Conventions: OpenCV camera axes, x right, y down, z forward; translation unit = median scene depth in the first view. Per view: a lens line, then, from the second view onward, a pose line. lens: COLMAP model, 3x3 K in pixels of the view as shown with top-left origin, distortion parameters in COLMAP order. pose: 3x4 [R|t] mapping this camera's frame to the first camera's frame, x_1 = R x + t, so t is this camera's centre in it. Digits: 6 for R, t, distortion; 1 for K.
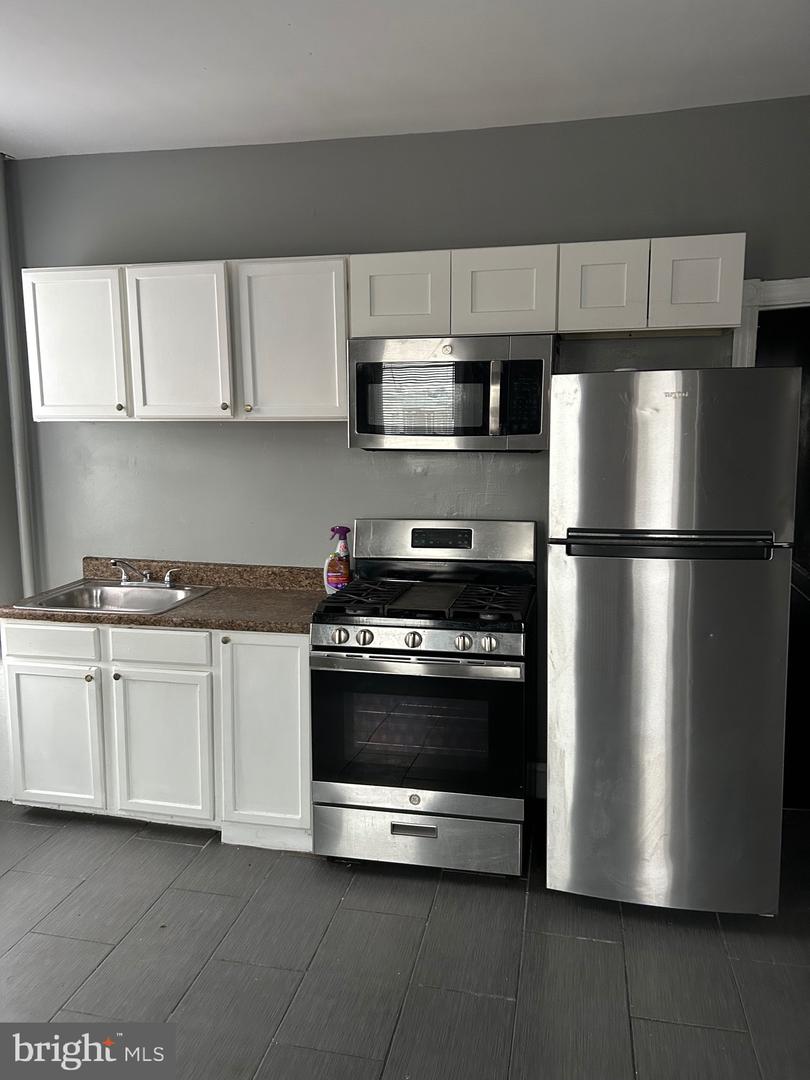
lens RADIAL K [[816.7, 0, 406.1], [0, 816.7, 527.7], [0, 0, 1]] dist [0.050680, -0.066785]
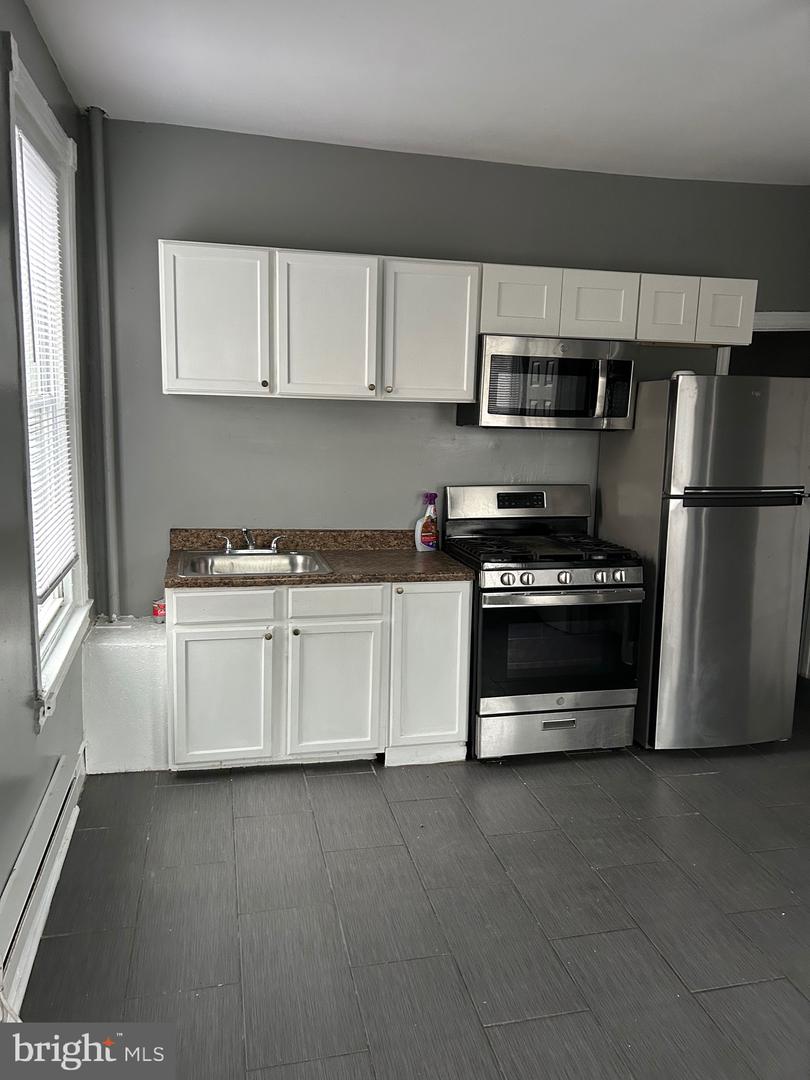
lens RADIAL K [[816.7, 0, 413.6], [0, 816.7, 542.7], [0, 0, 1]] dist [0.050680, -0.066785]
pose [[0.901195, -0.046401, 0.430923, -0.678591], [0.024992, 0.998162, 0.055214, 0.005183], [-0.432692, -0.038989, 0.900698, -0.046675]]
